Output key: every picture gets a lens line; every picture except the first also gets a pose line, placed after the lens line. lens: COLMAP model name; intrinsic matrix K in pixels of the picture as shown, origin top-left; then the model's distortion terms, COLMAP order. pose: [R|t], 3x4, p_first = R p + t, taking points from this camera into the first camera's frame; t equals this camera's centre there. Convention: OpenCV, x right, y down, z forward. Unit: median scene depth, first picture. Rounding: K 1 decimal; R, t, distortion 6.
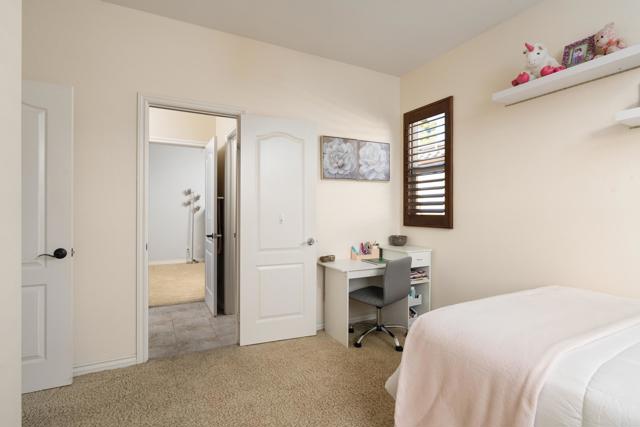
lens RADIAL K [[325.8, 0, 319.9], [0, 325.8, 210.8], [0, 0, 1]] dist [0.022835, -0.000469]
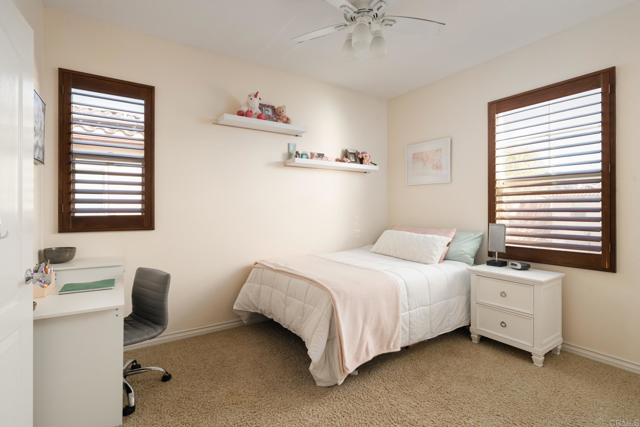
lens RADIAL K [[309.4, 0, 328.0], [0, 309.4, 204.8], [0, 0, 1]] dist [0.004188, 0.000445]
pose [[-0.098249, 0.009387, 0.995118, -0.498432], [-0.001952, 0.999952, -0.009625, -0.008225], [-0.995160, -0.002888, -0.098226, 0.574466]]
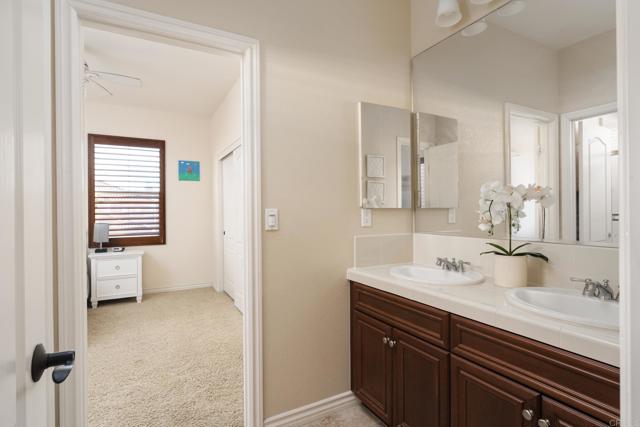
lens RADIAL K [[325.8, 0, 319.6], [0, 325.8, 211.1], [0, 0, 1]] dist [0.022835, -0.000469]
pose [[-0.999993, 0.003532, -0.000814, -0.640522], [0.003535, 0.999990, -0.002679, -0.002553], [0.000804, -0.002682, -0.999996, 2.559466]]
